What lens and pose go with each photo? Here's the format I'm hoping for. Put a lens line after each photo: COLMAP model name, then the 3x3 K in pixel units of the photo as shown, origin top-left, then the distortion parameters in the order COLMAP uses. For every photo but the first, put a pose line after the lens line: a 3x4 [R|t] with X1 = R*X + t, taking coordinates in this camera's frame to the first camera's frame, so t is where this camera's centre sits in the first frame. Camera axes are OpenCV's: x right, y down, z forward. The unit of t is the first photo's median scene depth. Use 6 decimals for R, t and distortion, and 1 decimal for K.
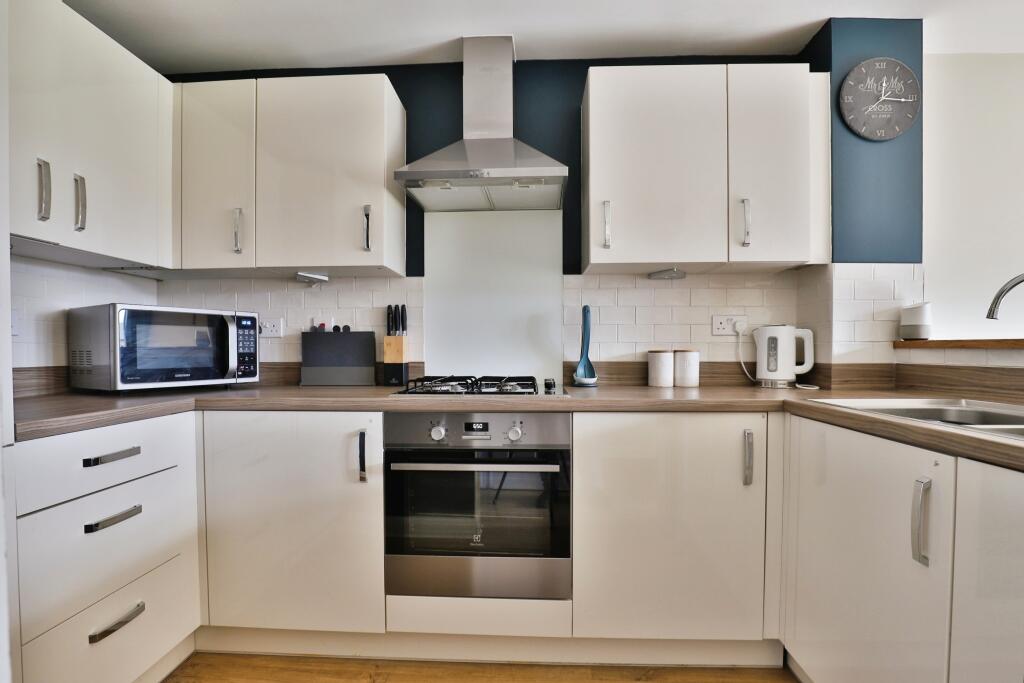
lens RADIAL K [[495.4, 0, 512.8], [0, 495.4, 343.7], [0, 0, 1]] dist [-0.031237, 0.004136]
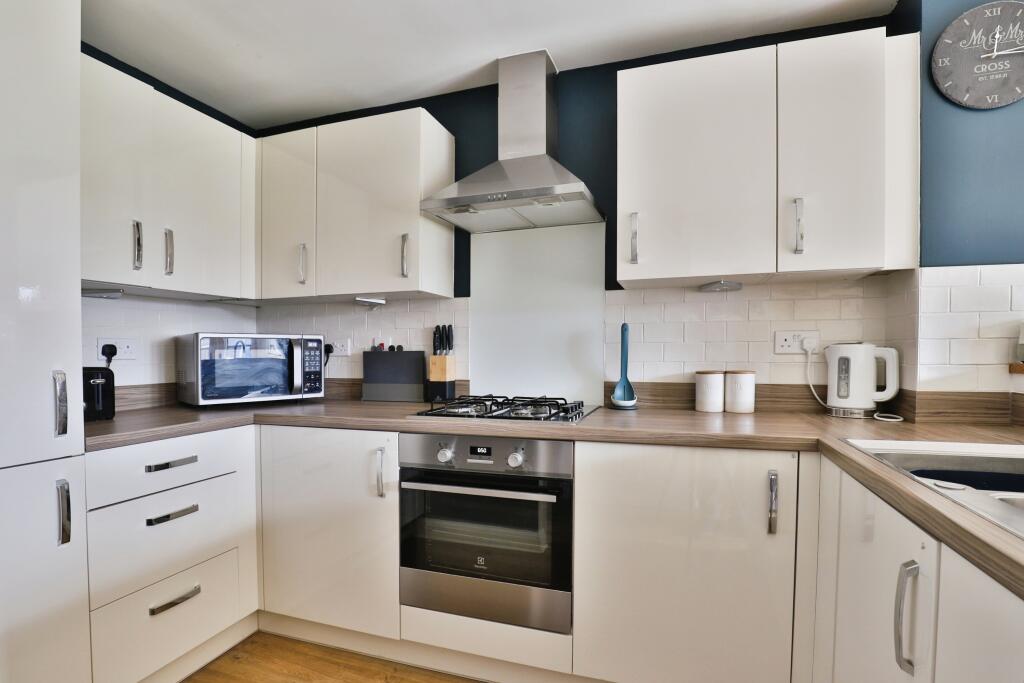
lens RADIAL K [[495.4, 0, 511.7], [0, 495.4, 350.2], [0, 0, 1]] dist [-0.031237, 0.004136]
pose [[0.962534, -0.004368, -0.271124, 0.219622], [0.006211, 0.999963, 0.005937, -0.036441], [0.271088, -0.007399, 0.962526, 0.037333]]
